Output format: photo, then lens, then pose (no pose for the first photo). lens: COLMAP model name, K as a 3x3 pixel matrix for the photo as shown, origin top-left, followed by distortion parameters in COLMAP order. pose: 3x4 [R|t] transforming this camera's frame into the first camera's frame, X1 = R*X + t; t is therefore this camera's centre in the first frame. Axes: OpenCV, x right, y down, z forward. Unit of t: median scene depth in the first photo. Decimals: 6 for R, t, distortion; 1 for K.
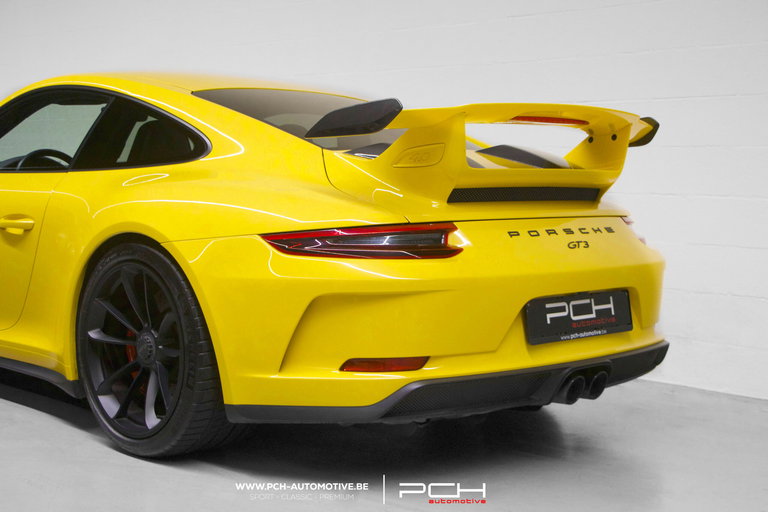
lens RADIAL K [[1250.9, 0, 384.0], [0, 1250.9, 256.0], [0, 0, 1]] dist [-0.192249, 0.014936]
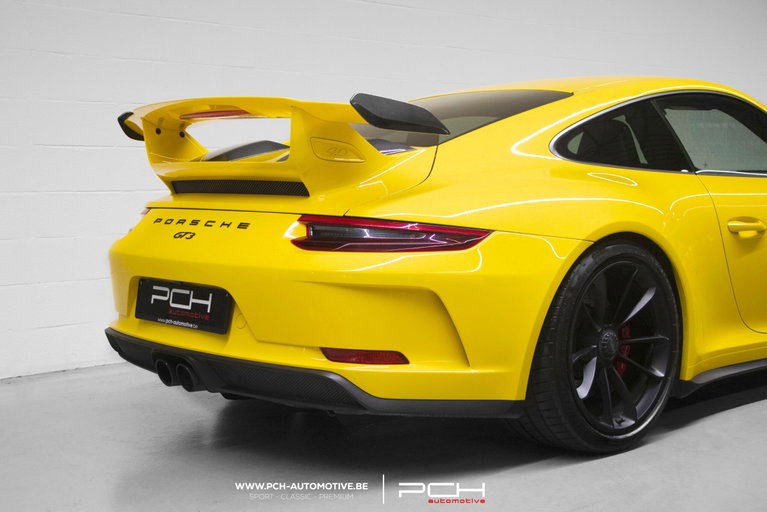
lens RADIAL K [[1249.3, 0, 383.5], [0, 1249.3, 256.0], [0, 0, 1]] dist [-0.192249, 0.014936]
pose [[-0.031476, 0.060839, -0.997651, 1.148430], [-0.077908, 0.994960, 0.063133, -0.068071], [0.996464, 0.079712, -0.026578, 1.169160]]
